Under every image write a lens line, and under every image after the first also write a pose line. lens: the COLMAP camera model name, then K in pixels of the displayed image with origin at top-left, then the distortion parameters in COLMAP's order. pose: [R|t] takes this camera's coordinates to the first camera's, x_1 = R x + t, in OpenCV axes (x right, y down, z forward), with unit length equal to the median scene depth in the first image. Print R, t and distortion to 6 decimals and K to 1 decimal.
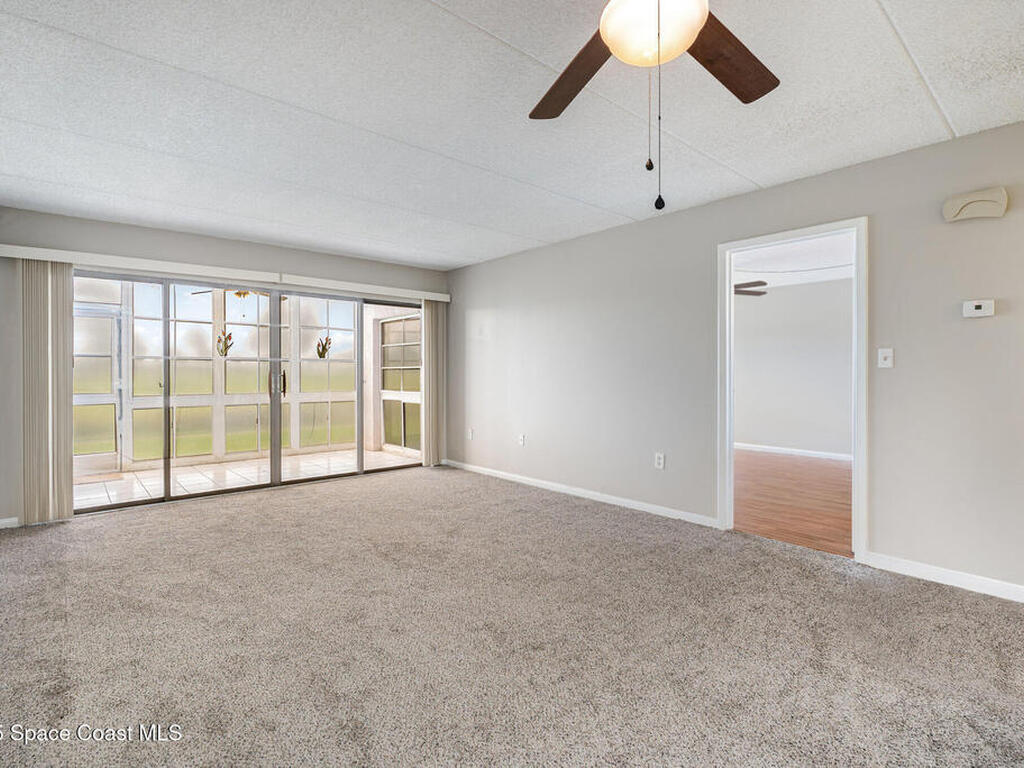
lens RADIAL K [[512.0, 0, 526.2], [0, 512.0, 380.6], [0, 0, 1]] dist [-0.000526, 0.000499]
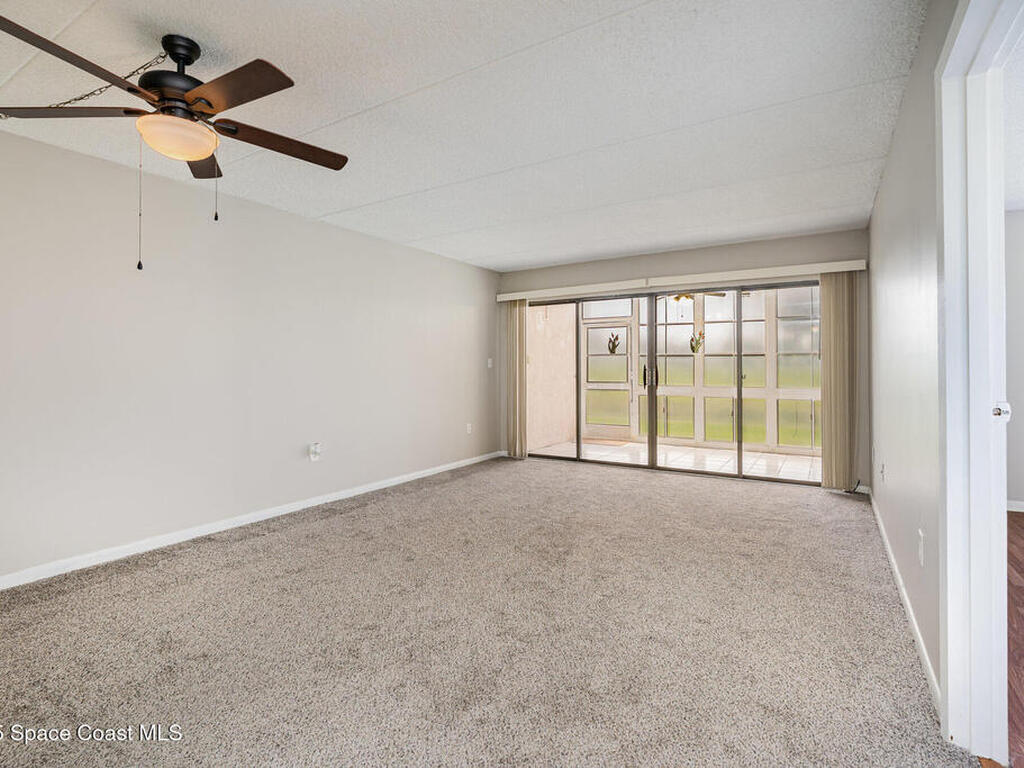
lens RADIAL K [[512.0, 0, 536.2], [0, 512.0, 370.4], [0, 0, 1]] dist [-0.000526, 0.000499]
pose [[0.302071, 0.005773, -0.953268, 0.427571], [-0.013694, 0.999905, 0.001716, -0.006404], [0.953187, 0.012535, 0.302121, 0.363499]]
